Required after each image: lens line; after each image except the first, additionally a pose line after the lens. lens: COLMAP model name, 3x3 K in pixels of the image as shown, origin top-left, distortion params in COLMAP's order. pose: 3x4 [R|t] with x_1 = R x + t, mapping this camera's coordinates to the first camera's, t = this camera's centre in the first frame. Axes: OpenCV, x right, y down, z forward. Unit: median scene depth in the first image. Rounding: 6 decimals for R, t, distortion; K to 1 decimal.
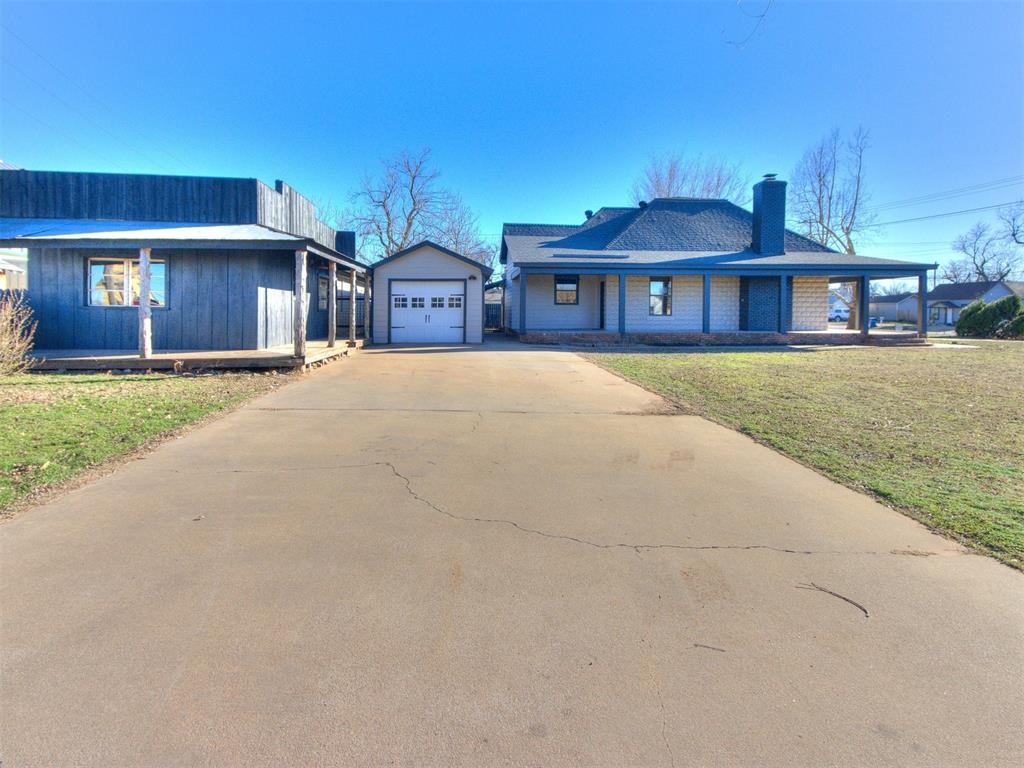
lens RADIAL K [[534.6, 0, 512.0], [0, 534.6, 384.0], [0, 0, 1]] dist [0.003598, 0.001016]
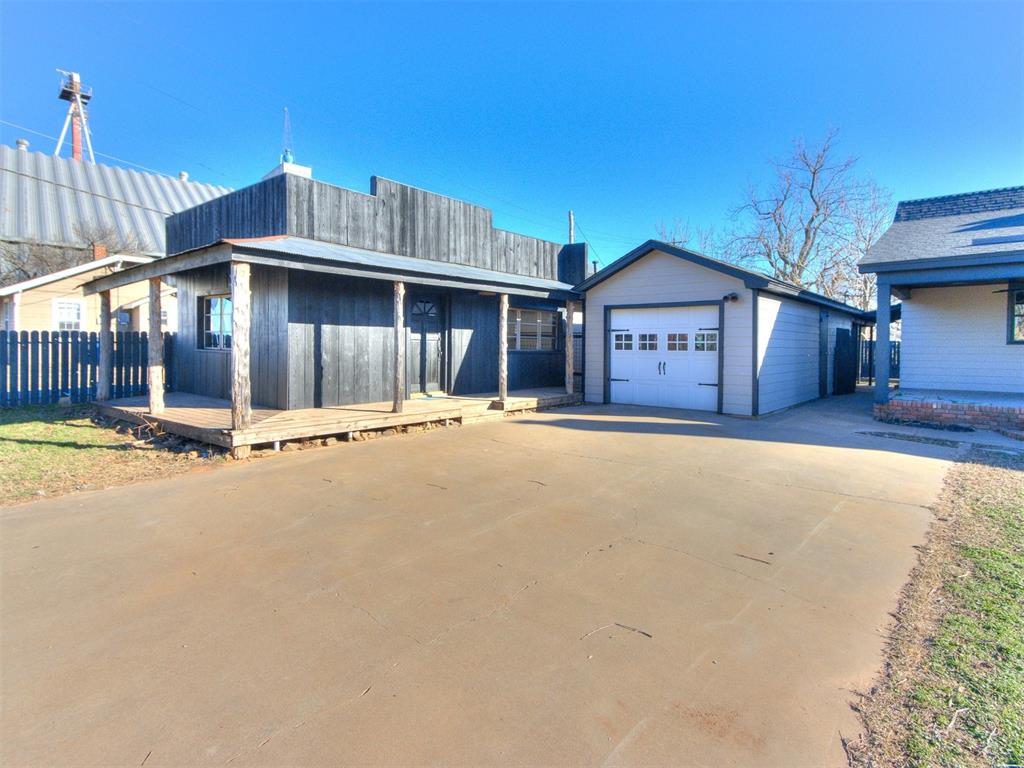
lens RADIAL K [[534.6, 0, 512.0], [0, 534.6, 384.0], [0, 0, 1]] dist [0.003598, 0.001016]
pose [[0.696592, 0.058870, -0.715048, 0.162831], [-0.105549, 0.994193, -0.020973, -0.073769], [0.709661, 0.090082, 0.698761, 0.455947]]
